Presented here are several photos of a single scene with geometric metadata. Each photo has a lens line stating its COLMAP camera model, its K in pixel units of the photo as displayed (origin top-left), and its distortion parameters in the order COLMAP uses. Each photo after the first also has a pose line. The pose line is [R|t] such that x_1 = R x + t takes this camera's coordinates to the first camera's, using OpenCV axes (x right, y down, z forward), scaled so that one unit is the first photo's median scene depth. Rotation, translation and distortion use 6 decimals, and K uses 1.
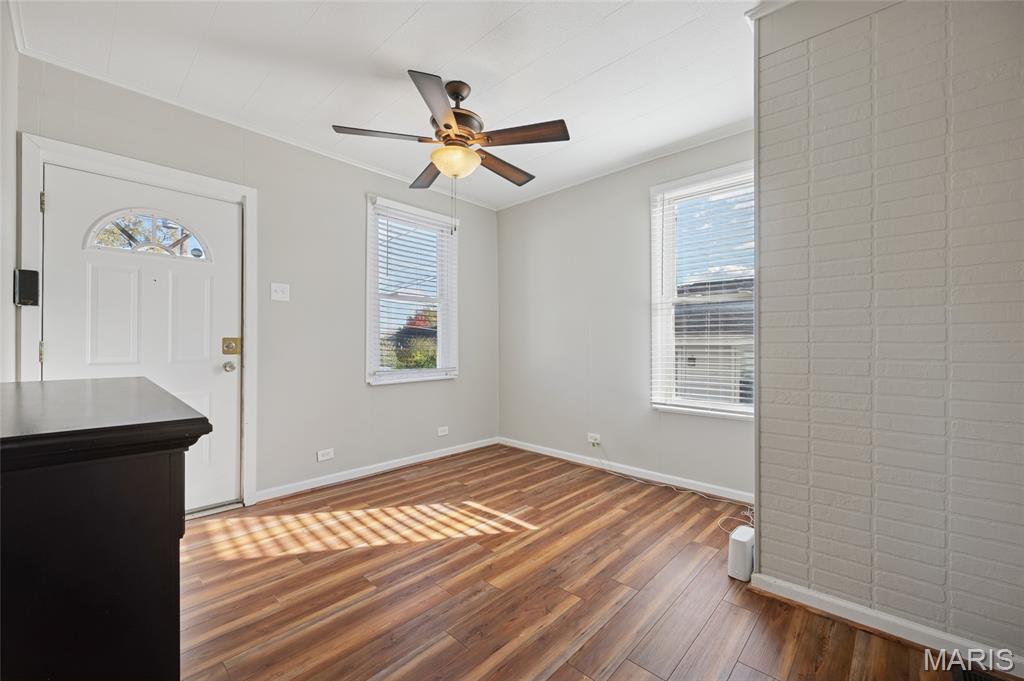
lens RADIAL K [[418.4, 0, 521.3], [0, 418.4, 343.7], [0, 0, 1]] dist [0.003123, 0.000419]
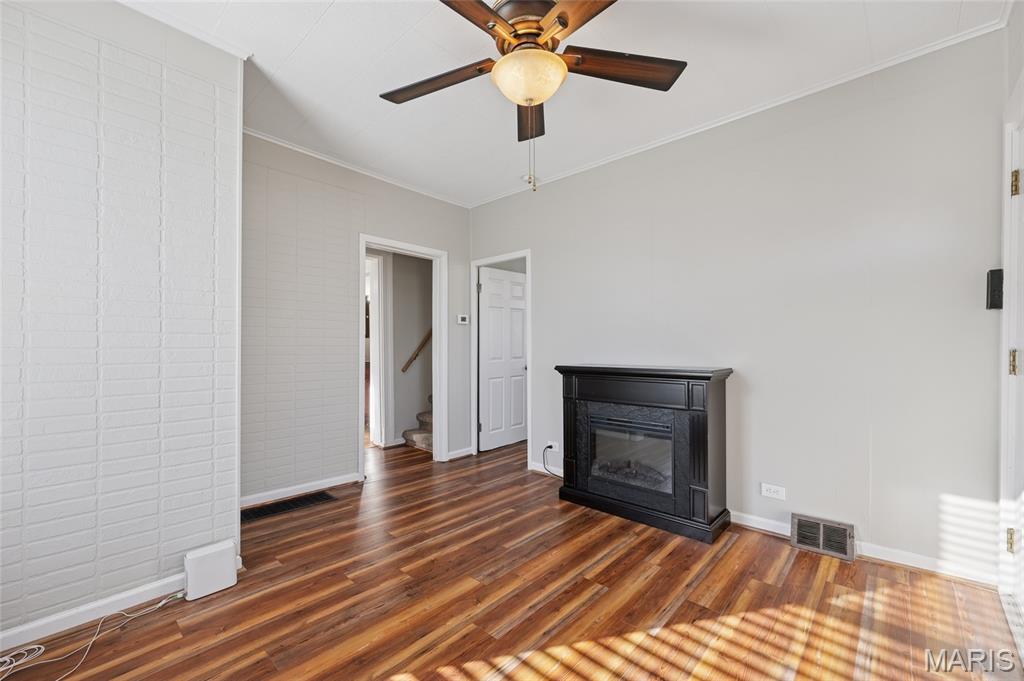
lens RADIAL K [[418.4, 0, 510.9], [0, 418.4, 340.5], [0, 0, 1]] dist [0.003123, 0.000419]
pose [[-0.999964, -0.003655, 0.007682, -0.138494], [-0.003643, 0.999992, 0.001479, -0.018493], [-0.007688, 0.001451, -0.999969, 1.762446]]
